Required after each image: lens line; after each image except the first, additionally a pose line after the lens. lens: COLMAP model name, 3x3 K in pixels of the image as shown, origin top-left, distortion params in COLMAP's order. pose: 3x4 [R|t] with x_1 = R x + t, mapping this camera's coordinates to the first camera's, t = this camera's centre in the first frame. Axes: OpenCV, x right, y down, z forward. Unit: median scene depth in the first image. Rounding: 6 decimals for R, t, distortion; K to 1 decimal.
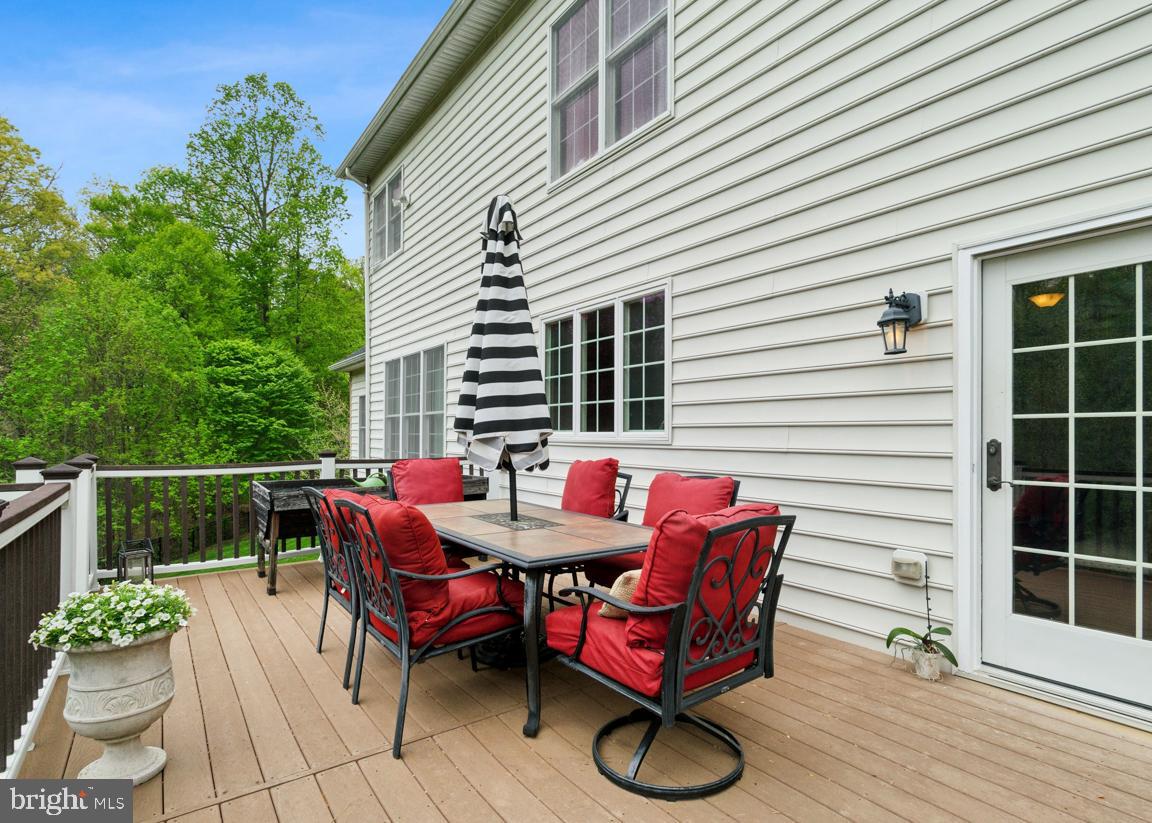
lens RADIAL K [[573.5, 0, 578.7], [0, 573.5, 429.8], [0, 0, 1]] dist [-0.001695, -0.000046]
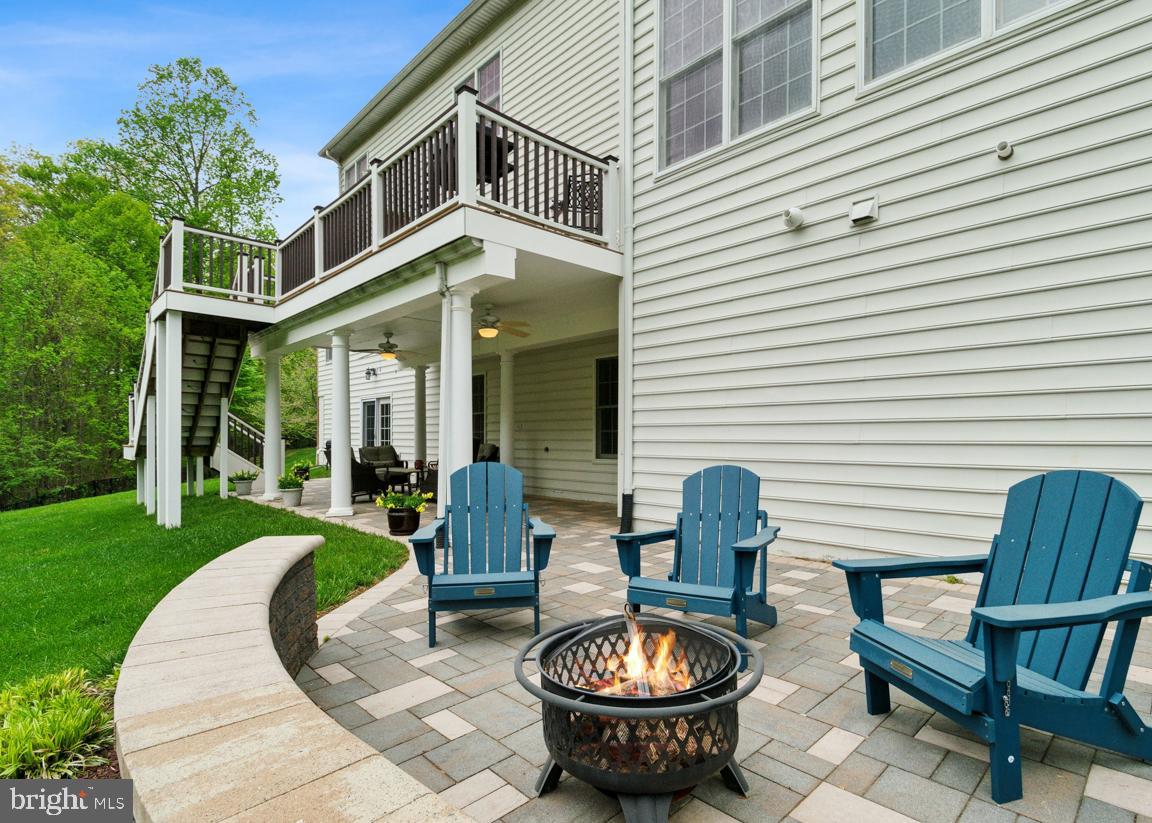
lens RADIAL K [[573.5, 0, 590.1], [0, 573.5, 443.3], [0, 0, 1]] dist [-0.001695, -0.000046]
pose [[0.990277, -0.001805, 0.139098, 0.024103], [0.000136, 0.999928, 0.012006, 0.090474], [-0.139110, -0.011870, 0.990206, -0.184031]]
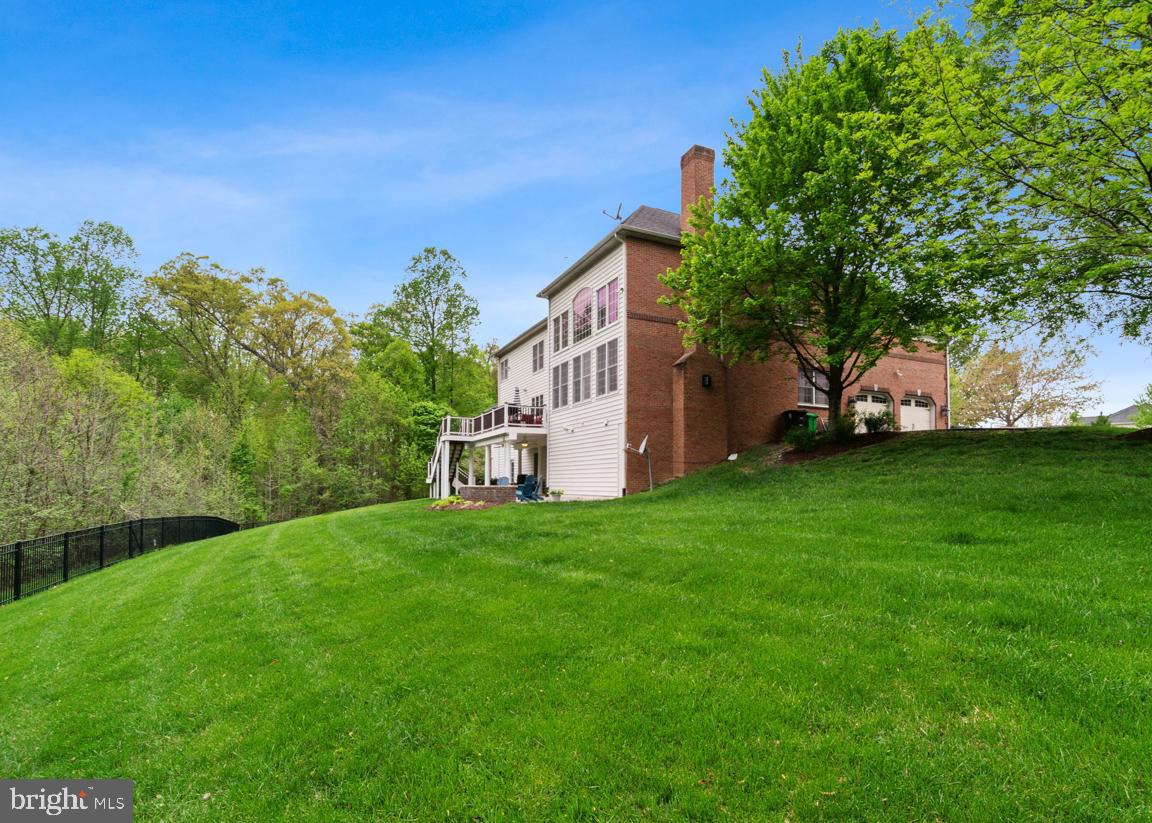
lens RADIAL K [[573.5, 0, 580.5], [0, 573.5, 470.0], [0, 0, 1]] dist [-0.001695, -0.000046]
pose [[0.982924, -0.003744, -0.183972, 0.231960], [-0.000421, 0.999745, -0.022594, 0.102555], [0.184009, 0.022286, 0.982672, -0.709229]]
